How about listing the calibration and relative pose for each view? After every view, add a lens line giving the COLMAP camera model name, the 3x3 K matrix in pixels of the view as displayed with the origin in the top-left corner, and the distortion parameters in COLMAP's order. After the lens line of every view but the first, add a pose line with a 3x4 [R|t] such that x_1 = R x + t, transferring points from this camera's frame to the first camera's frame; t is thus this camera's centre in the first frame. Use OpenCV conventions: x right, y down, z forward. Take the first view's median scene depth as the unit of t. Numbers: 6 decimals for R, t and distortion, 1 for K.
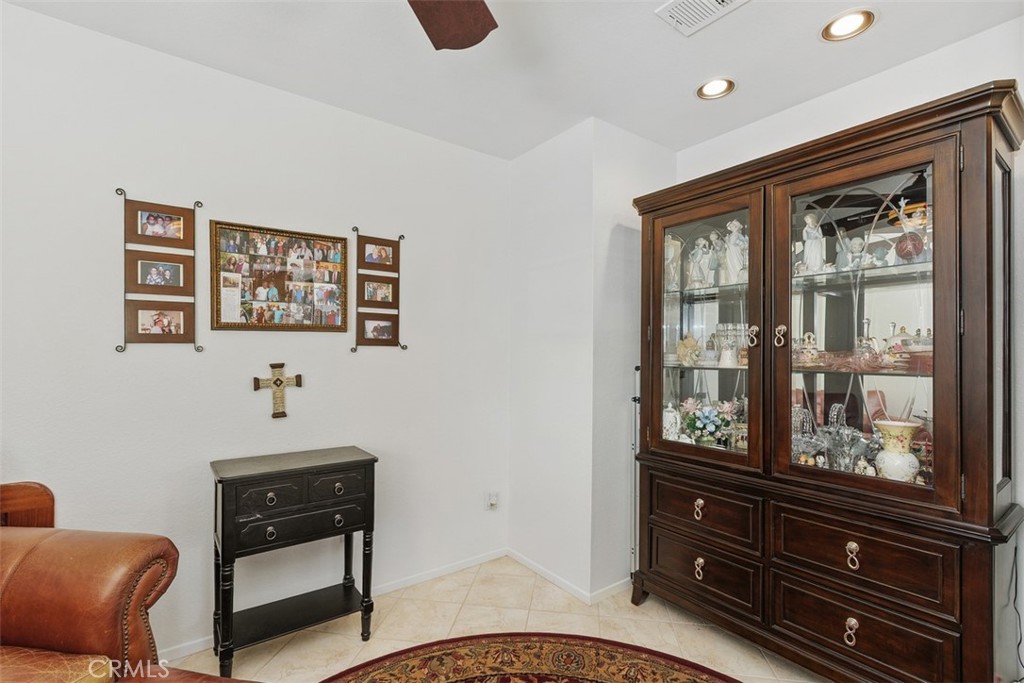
lens RADIAL K [[467.6, 0, 513.2], [0, 467.6, 348.1], [0, 0, 1]] dist [-0.000460, -0.000240]
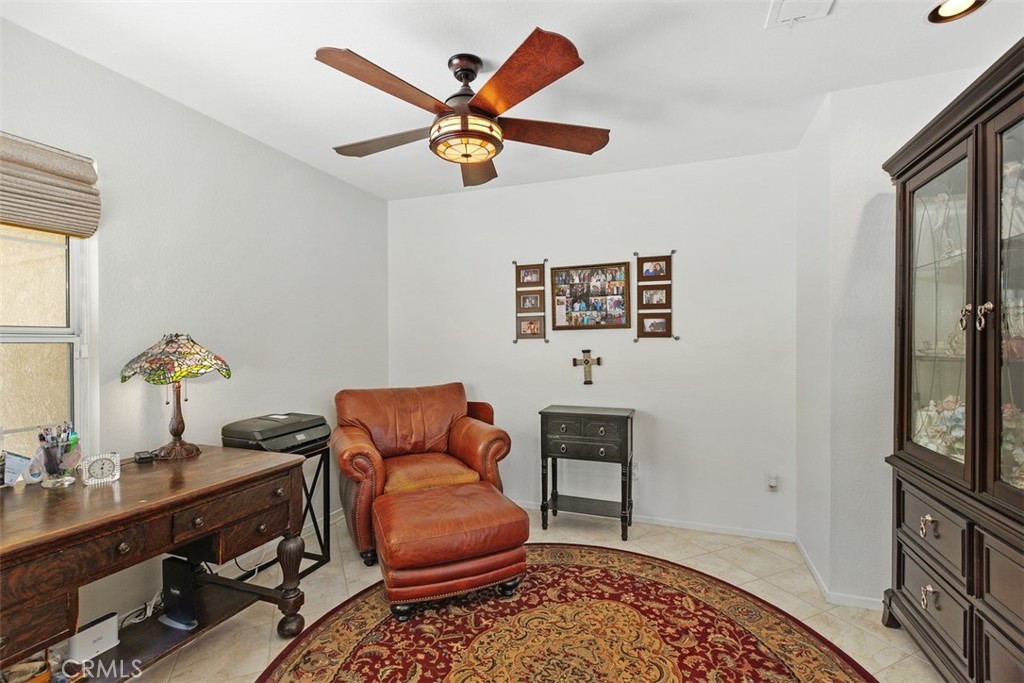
lens RADIAL K [[467.6, 0, 513.2], [0, 467.6, 348.1], [0, 0, 1]] dist [-0.000460, -0.000240]
pose [[0.538548, 0.001561, -0.842593, 0.700988], [0.013128, 0.999861, 0.010242, 0.007256], [0.842492, -0.016577, 0.538453, -0.064083]]
